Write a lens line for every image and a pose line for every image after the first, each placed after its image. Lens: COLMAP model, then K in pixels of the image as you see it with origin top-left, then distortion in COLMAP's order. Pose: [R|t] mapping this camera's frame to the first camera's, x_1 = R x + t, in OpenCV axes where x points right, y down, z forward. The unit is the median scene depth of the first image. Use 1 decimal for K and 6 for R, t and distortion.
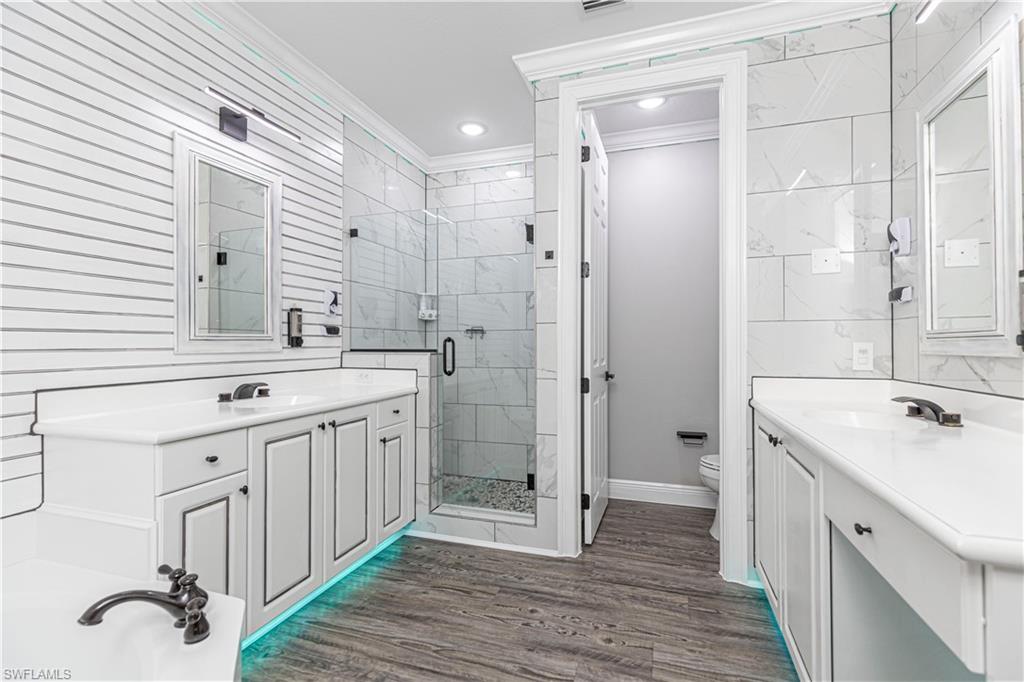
lens RADIAL K [[458.5, 0, 514.4], [0, 458.5, 342.7], [0, 0, 1]] dist [0.008420, -0.000913]
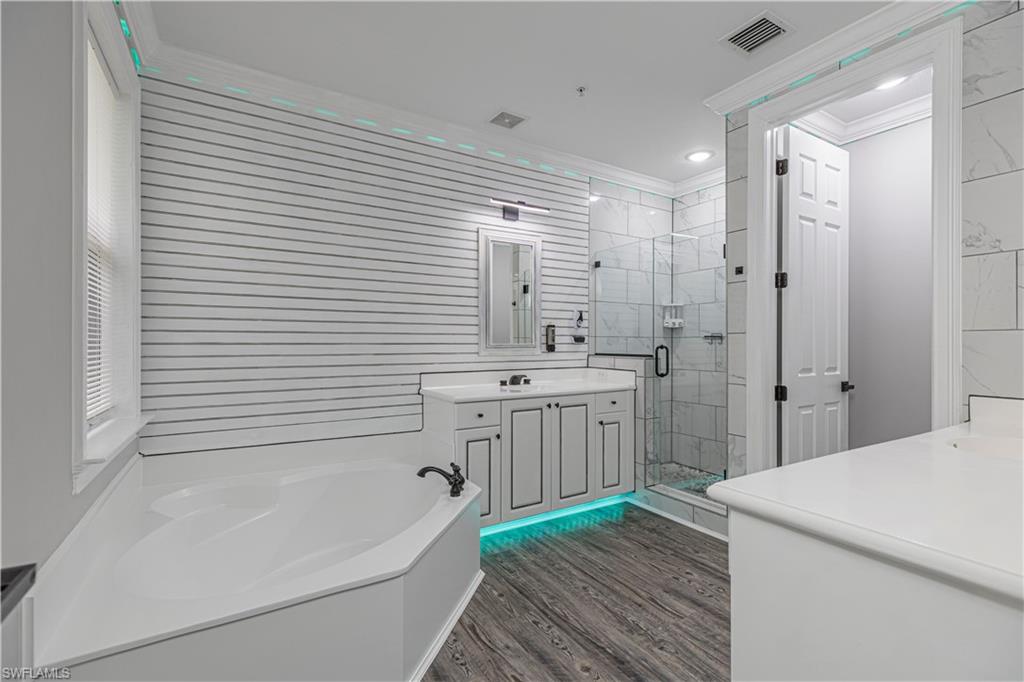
lens RADIAL K [[458.5, 0, 513.9], [0, 458.5, 342.4], [0, 0, 1]] dist [0.008420, -0.000913]
pose [[0.761537, 0.001006, -0.648121, 0.385133], [-0.000250, 0.999999, 0.001259, -0.022841], [0.648121, -0.000797, 0.761537, -0.181786]]
